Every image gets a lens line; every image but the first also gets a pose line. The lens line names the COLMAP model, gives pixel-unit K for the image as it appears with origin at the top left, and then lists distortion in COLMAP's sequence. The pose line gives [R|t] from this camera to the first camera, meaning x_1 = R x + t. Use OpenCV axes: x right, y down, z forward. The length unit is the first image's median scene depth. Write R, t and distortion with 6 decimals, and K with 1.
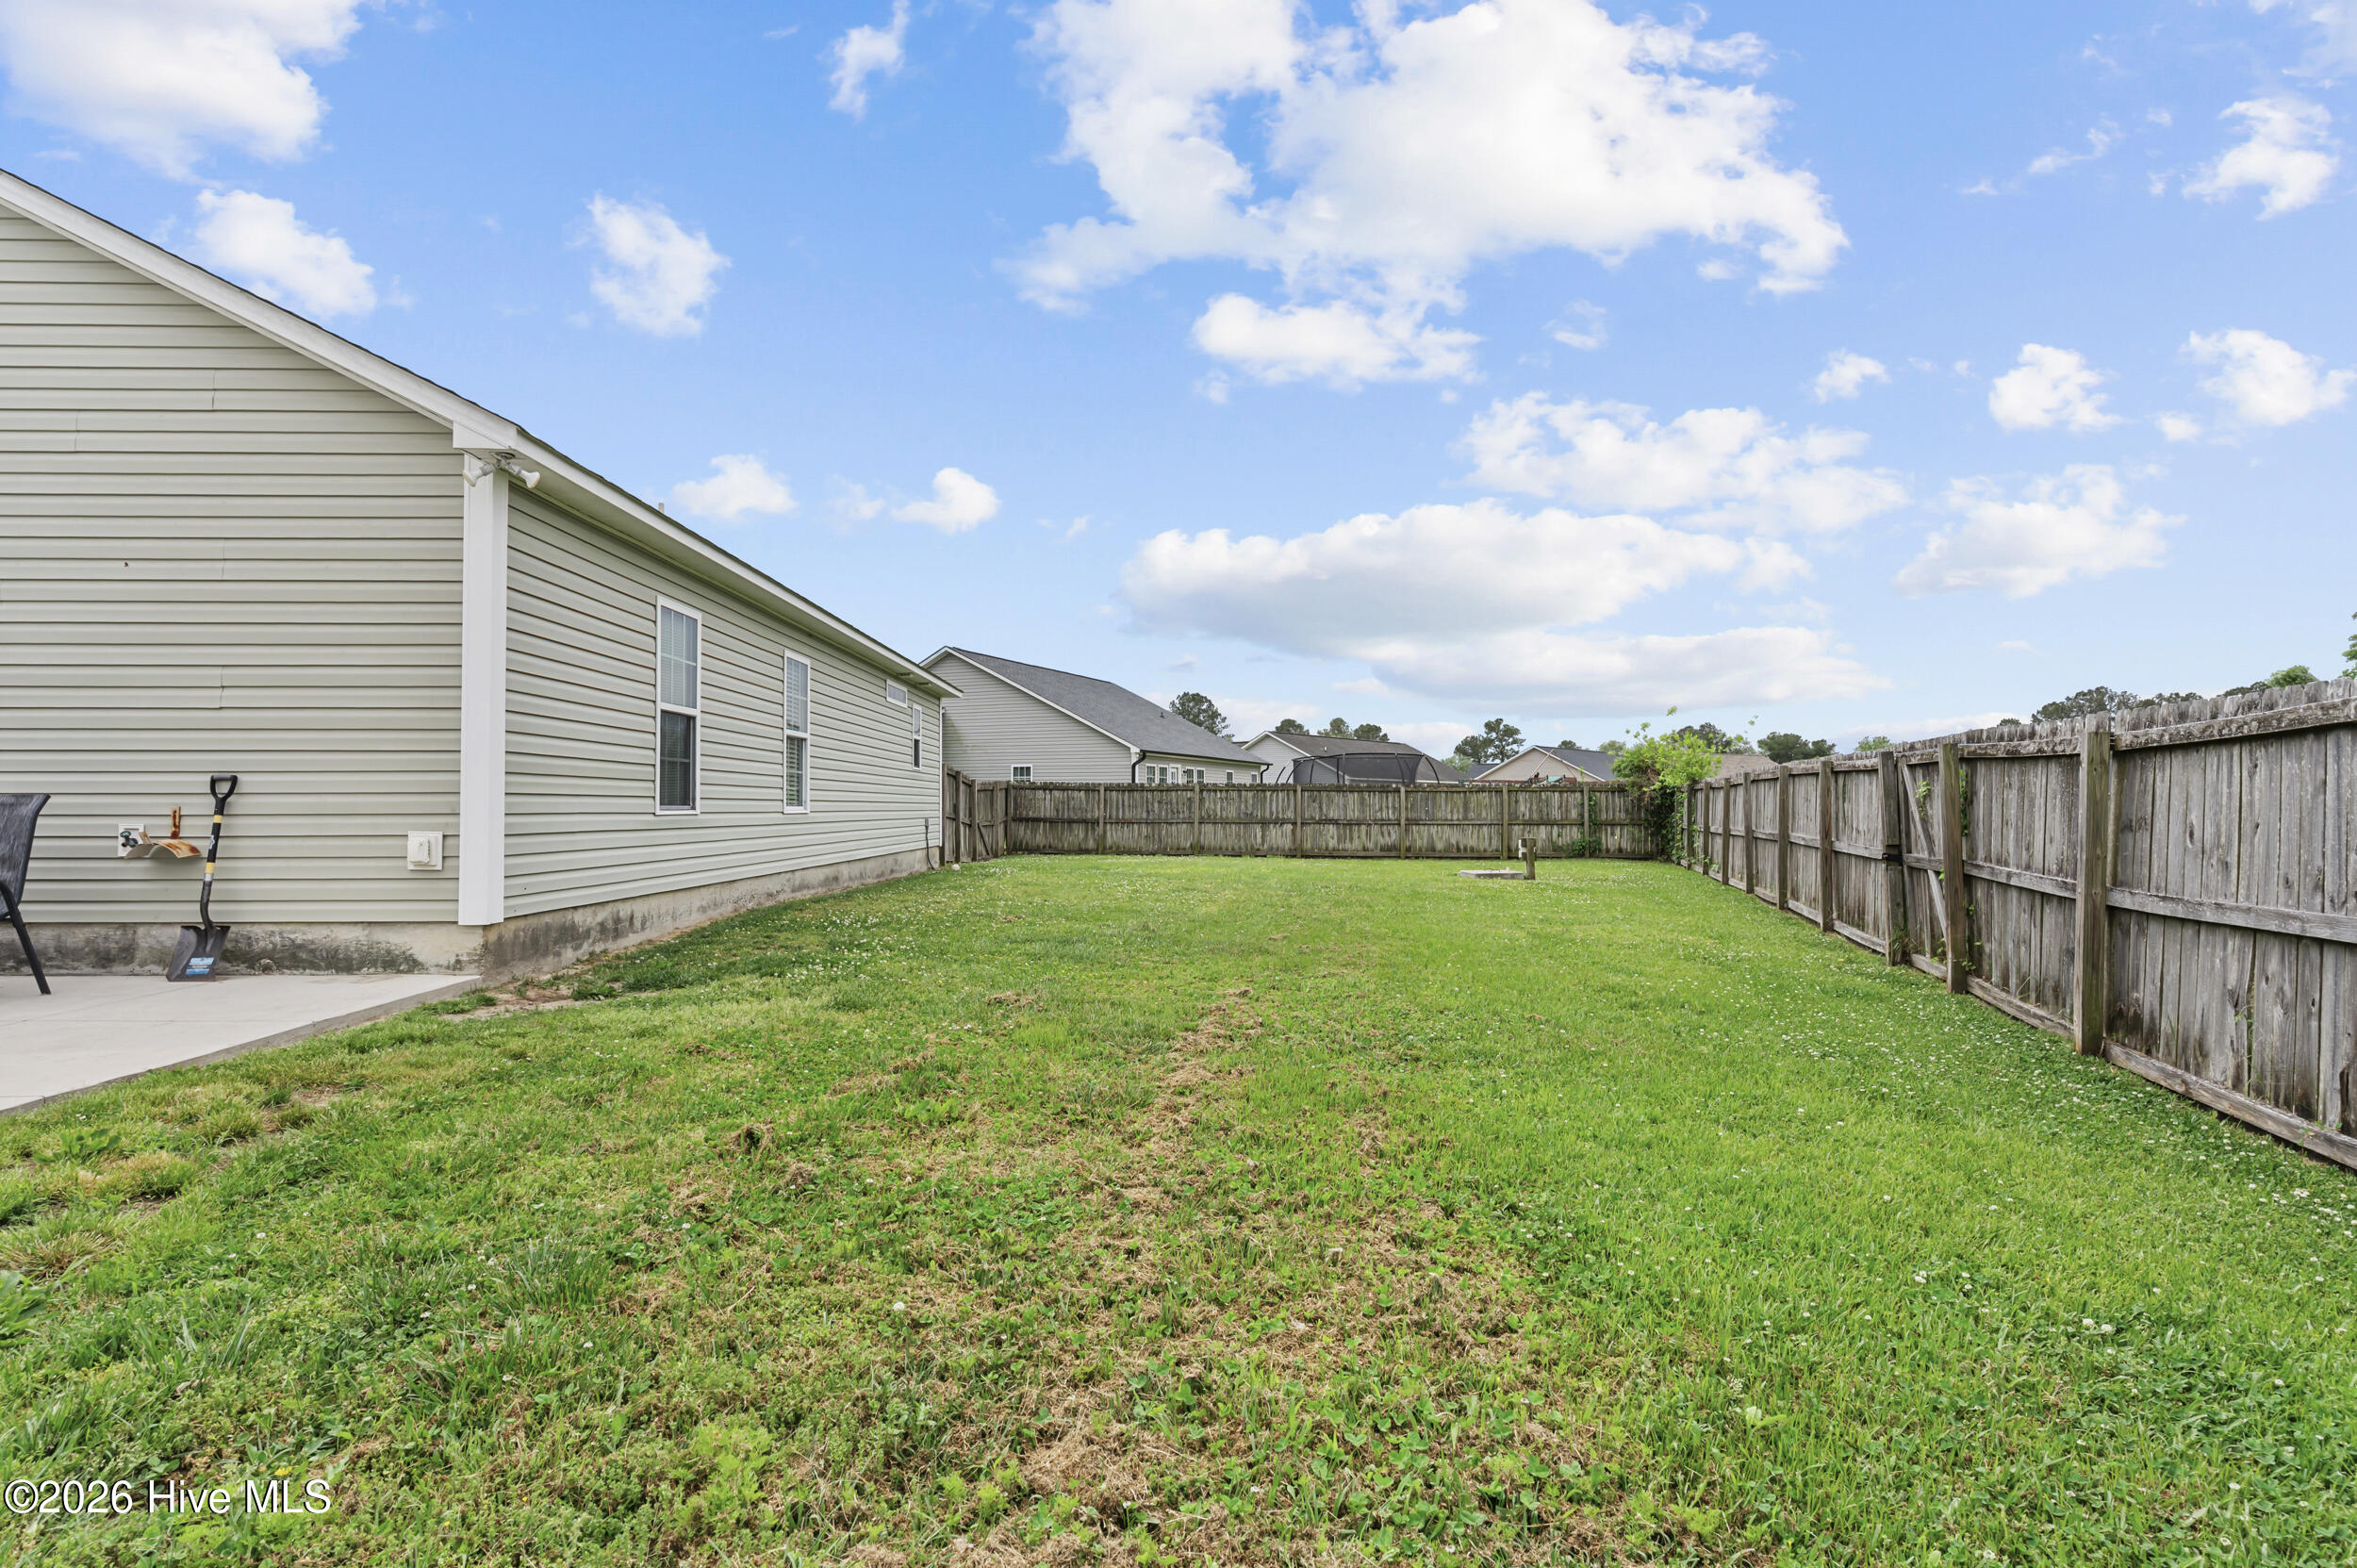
lens RADIAL K [[1175.5, 0, 1178.5], [0, 1175.5, 784.0], [0, 0, 1]] dist [-0.001068, 0.000587]
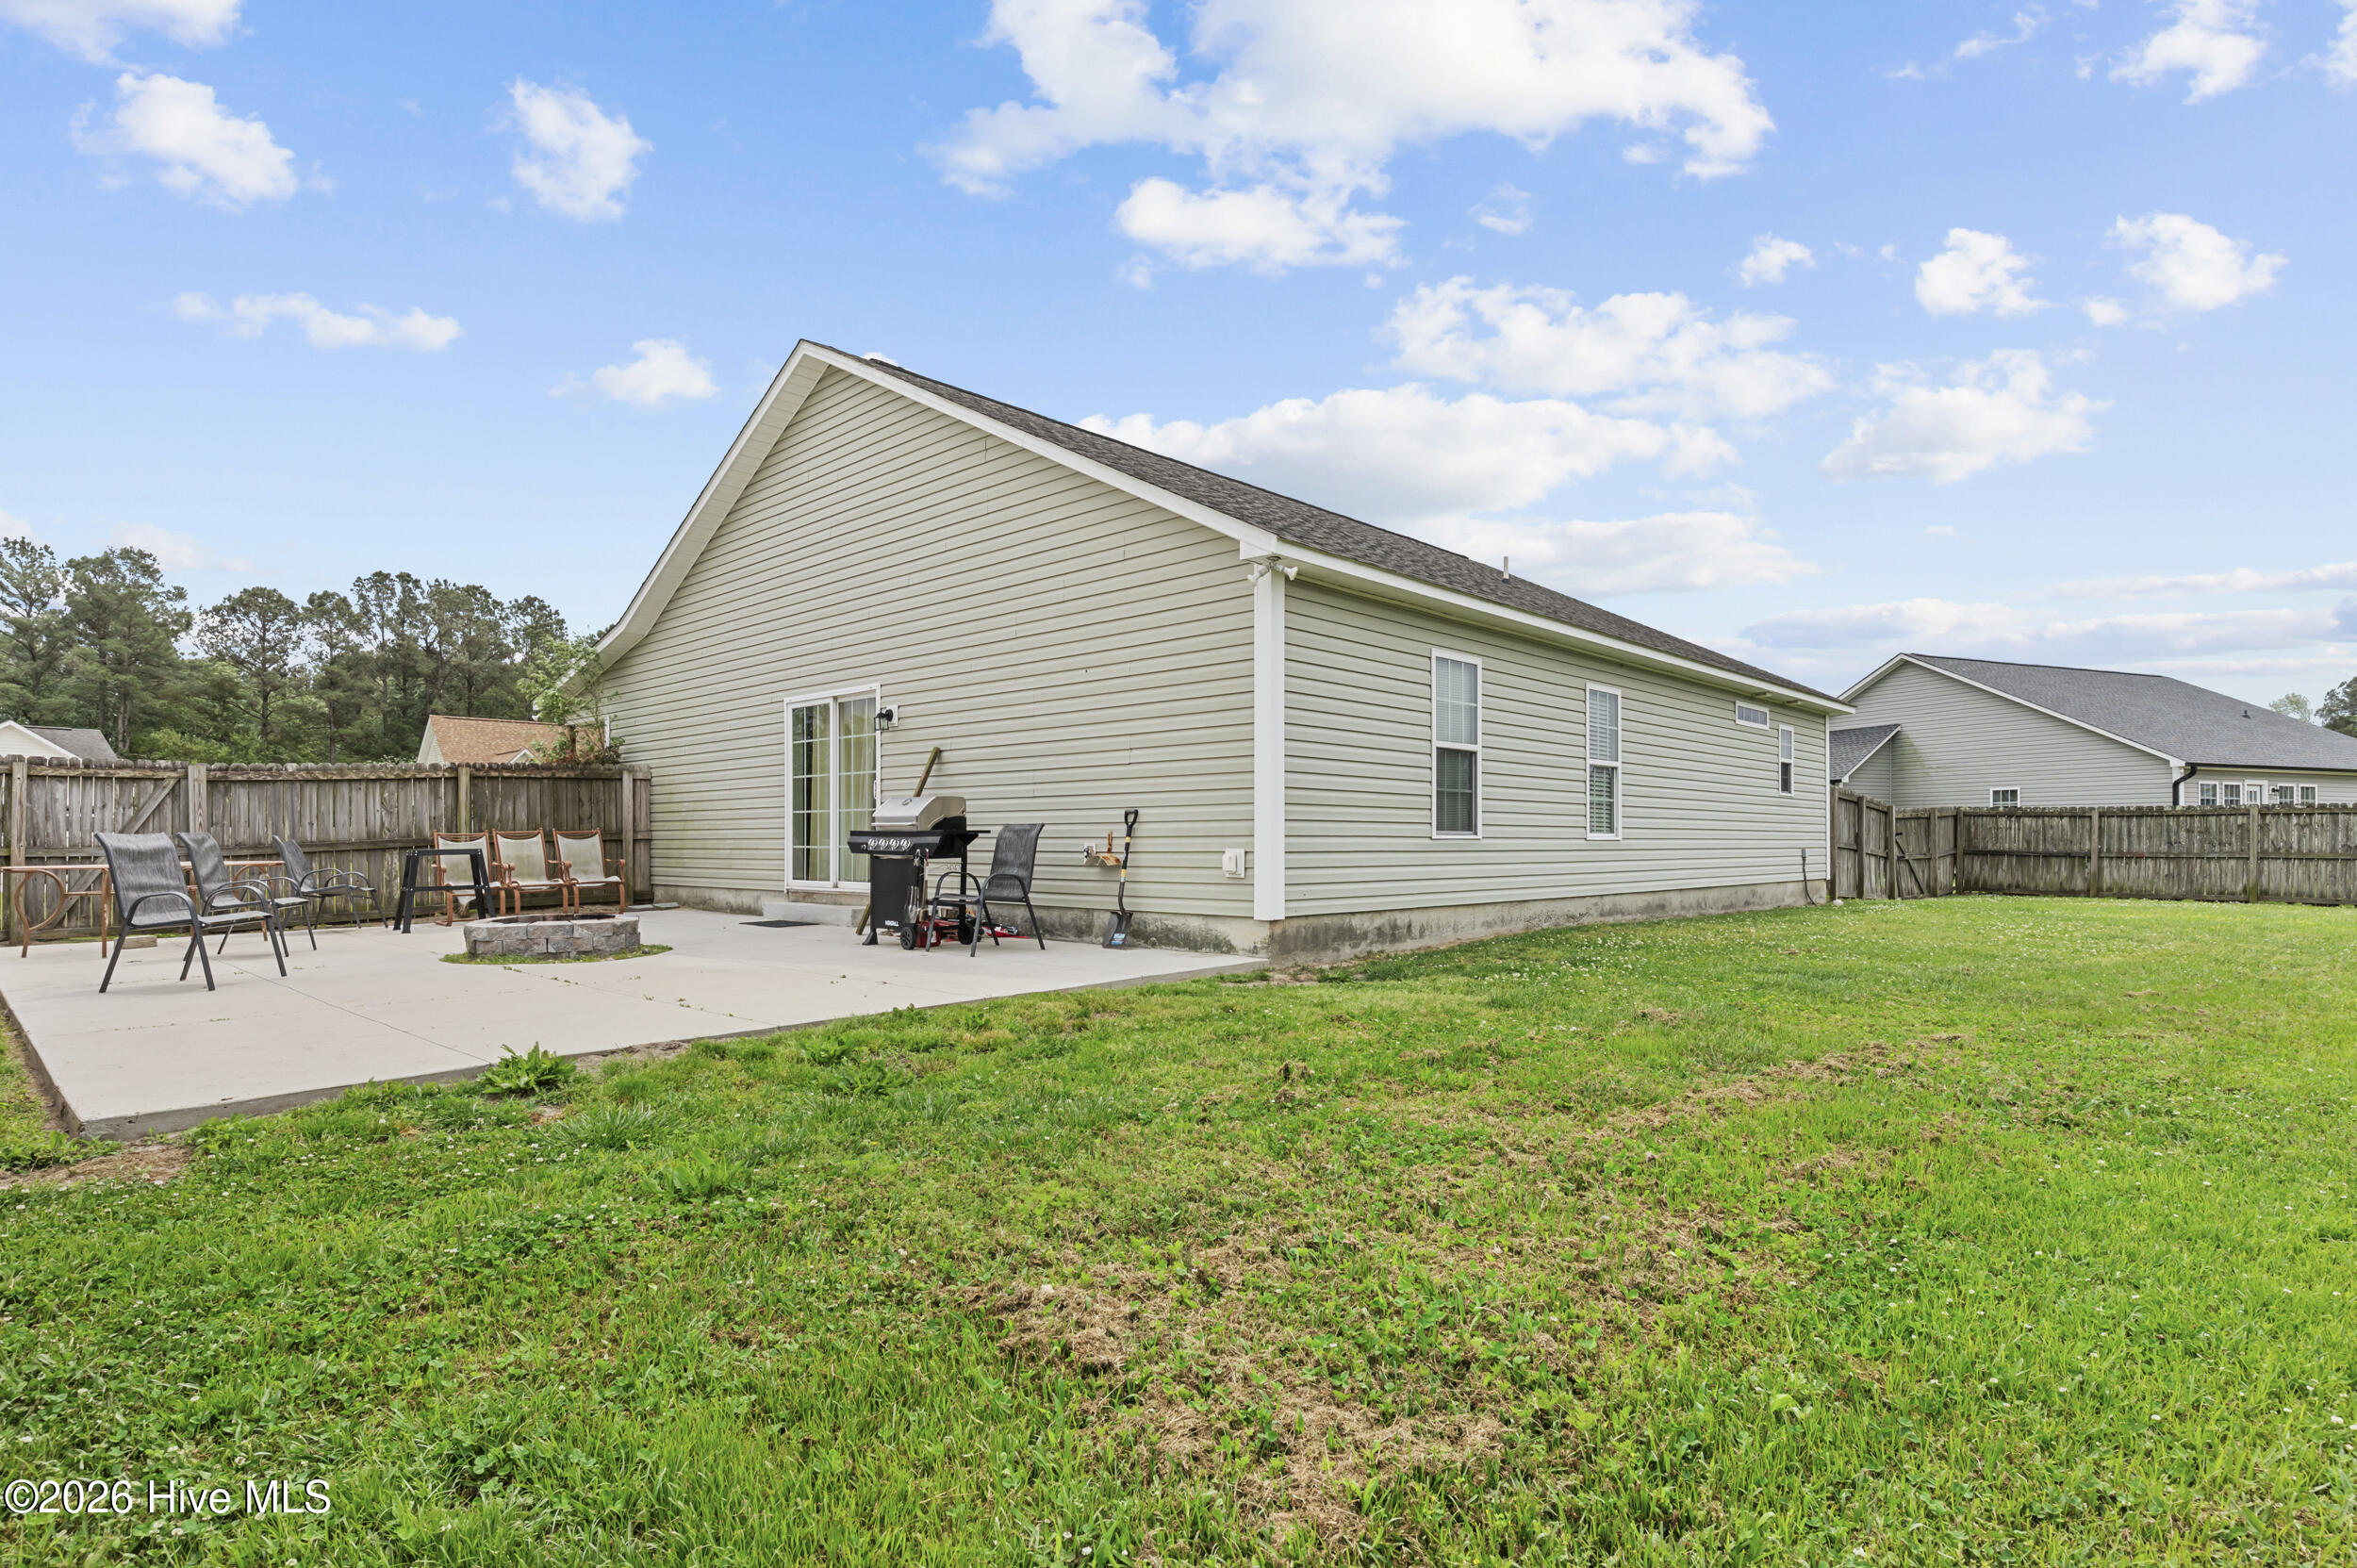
lens RADIAL K [[1212.7, 0, 1192.1], [0, 1212.7, 832.3], [0, 0, 1]] dist [-0.000773, 0.000547]
pose [[0.719385, -0.006543, -0.694581, 0.268898], [0.014397, 0.999881, 0.005493, 0.012669], [0.694462, -0.013951, 0.719394, -0.026928]]
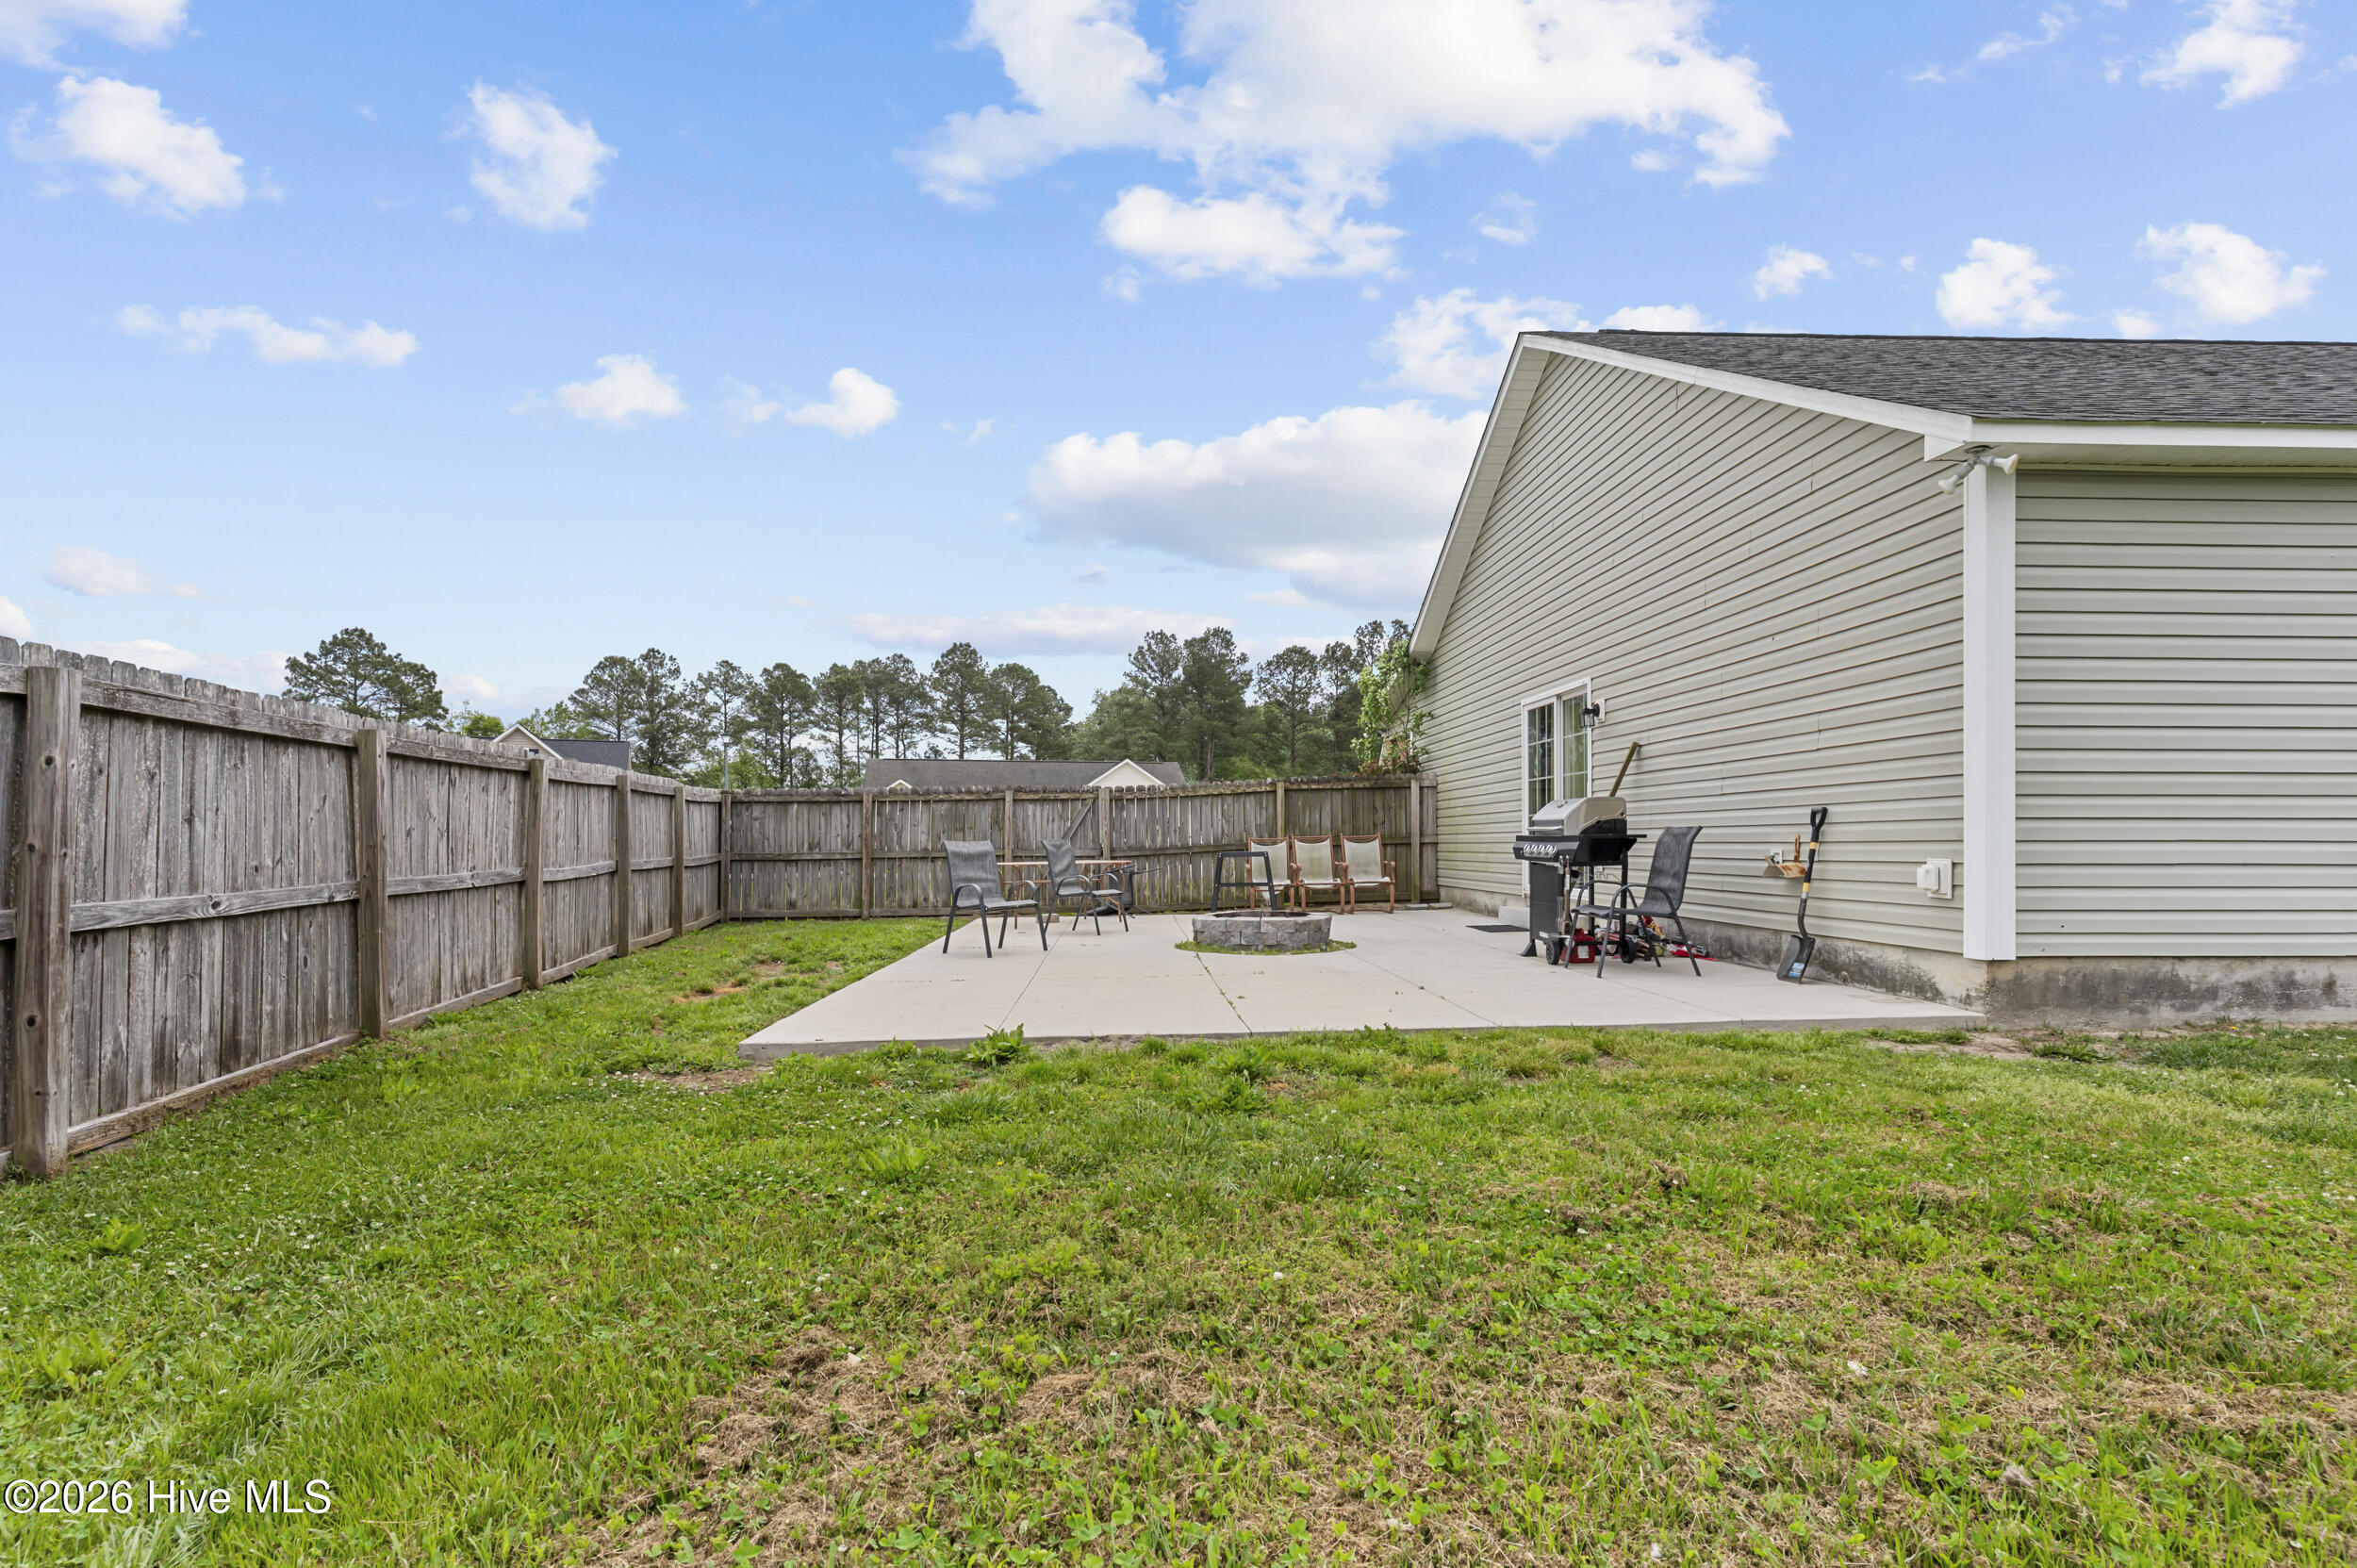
lens RADIAL K [[1181.9, 0, 1169.7], [0, 1181.9, 839.8], [0, 0, 1]] dist [0.003676, 0.000804]
pose [[0.027487, -0.003387, -0.999616, 0.309273], [0.020269, 0.999791, -0.002830, 0.013704], [0.999417, -0.020184, 0.027550, 0.314136]]
